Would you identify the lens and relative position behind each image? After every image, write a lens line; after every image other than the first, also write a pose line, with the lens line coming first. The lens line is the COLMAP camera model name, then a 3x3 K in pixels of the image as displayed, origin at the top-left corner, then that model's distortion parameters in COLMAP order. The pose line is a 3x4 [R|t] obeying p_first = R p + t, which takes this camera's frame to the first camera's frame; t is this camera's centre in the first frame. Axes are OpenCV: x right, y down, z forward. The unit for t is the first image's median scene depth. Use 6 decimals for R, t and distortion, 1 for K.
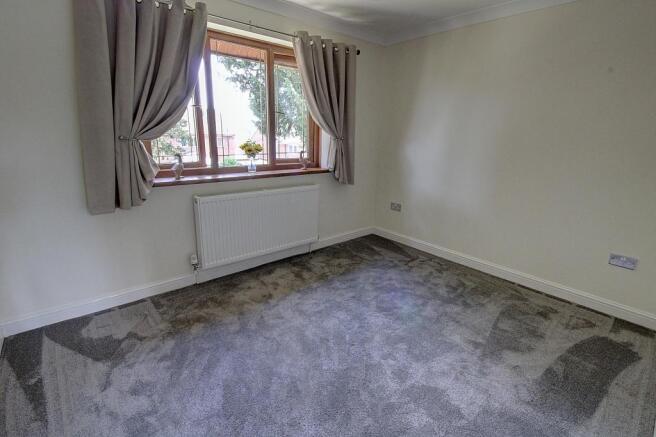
lens RADIAL K [[311.5, 0, 328.0], [0, 311.5, 218.5], [0, 0, 1]] dist [-0.001655, -0.000689]
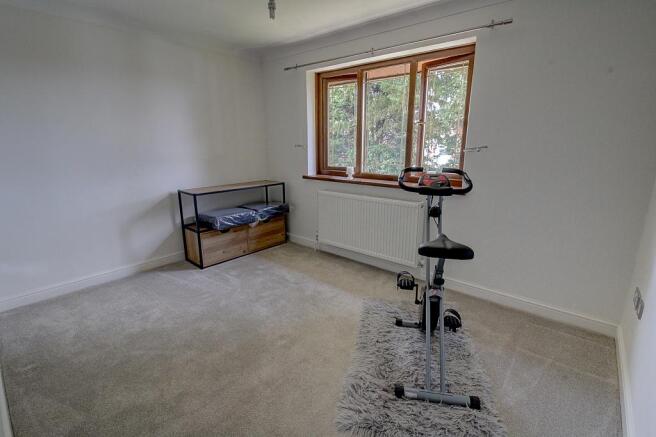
lens RADIAL K [[311.5, 0, 328.0], [0, 311.5, 218.5], [0, 0, 1]] dist [-0.001655, -0.000689]
pose [[0.159943, 0.219401, -0.962435, 0.848965], [-0.253022, 0.951526, 0.174866, -0.173573], [0.954148, 0.215548, 0.207704, 0.654574]]
